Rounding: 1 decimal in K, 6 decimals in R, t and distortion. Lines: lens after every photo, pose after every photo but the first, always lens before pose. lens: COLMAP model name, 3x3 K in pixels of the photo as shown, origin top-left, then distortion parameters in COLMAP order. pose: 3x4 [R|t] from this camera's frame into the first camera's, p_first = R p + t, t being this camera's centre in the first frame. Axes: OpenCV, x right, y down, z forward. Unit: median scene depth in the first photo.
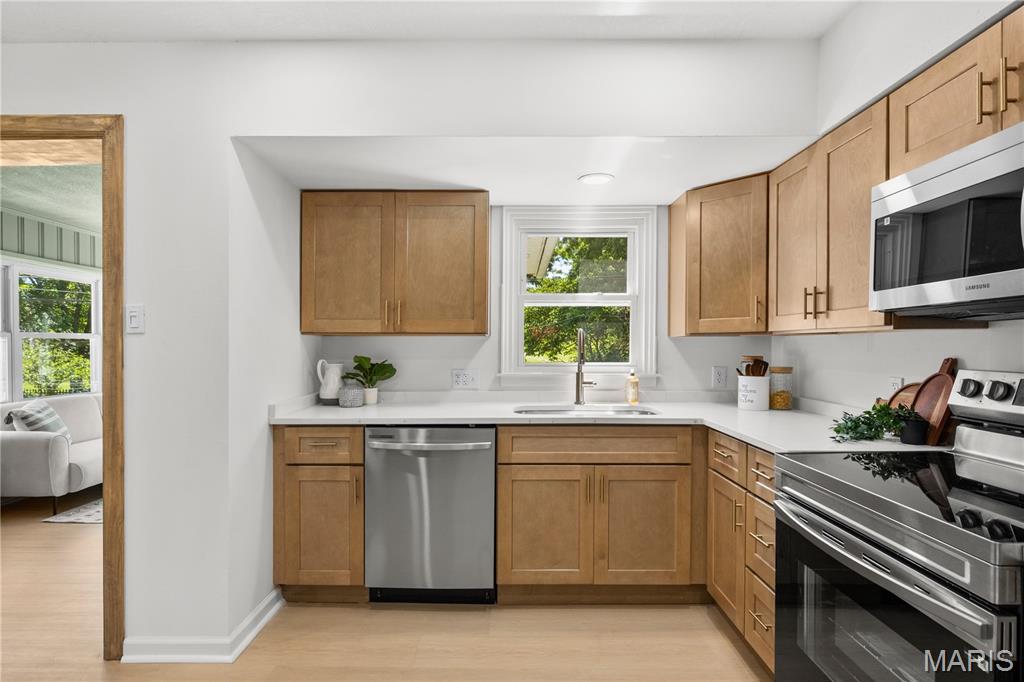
lens RADIAL K [[528.2, 0, 497.5], [0, 528.2, 342.4], [0, 0, 1]] dist [0.002195, 0.000283]
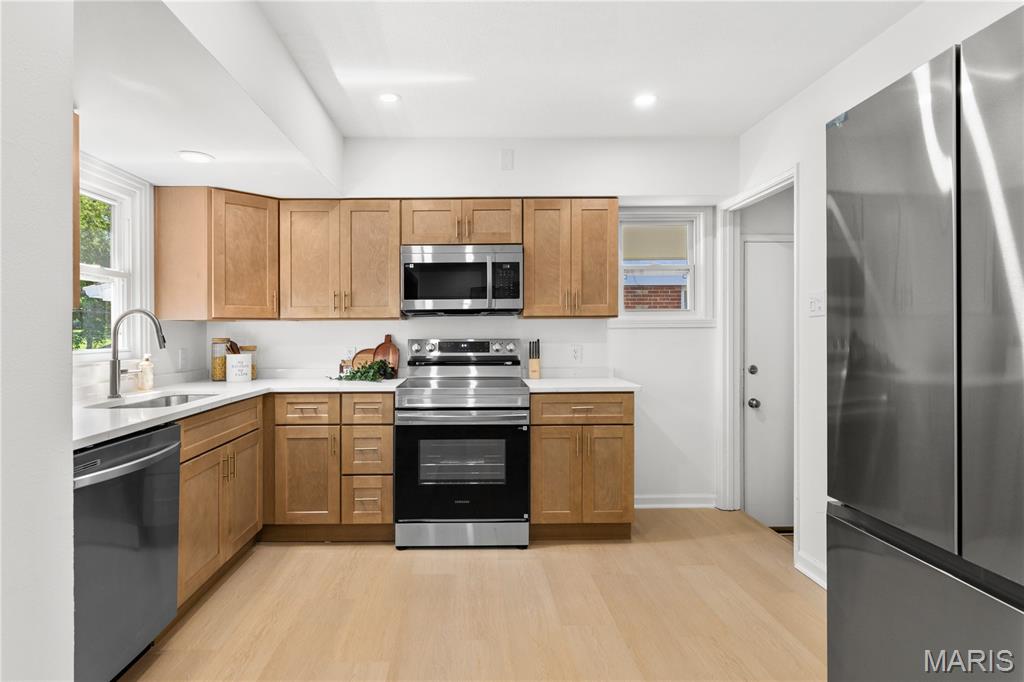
lens RADIAL K [[508.3, 0, 511.9], [0, 508.3, 325.7], [0, 0, 1]] dist [-0.004061, -0.000456]
pose [[-0.061378, 0.008815, 0.998076, -0.817690], [-0.001570, 0.999959, -0.008928, 0.009227], [-0.998113, -0.002115, -0.061362, 0.502318]]
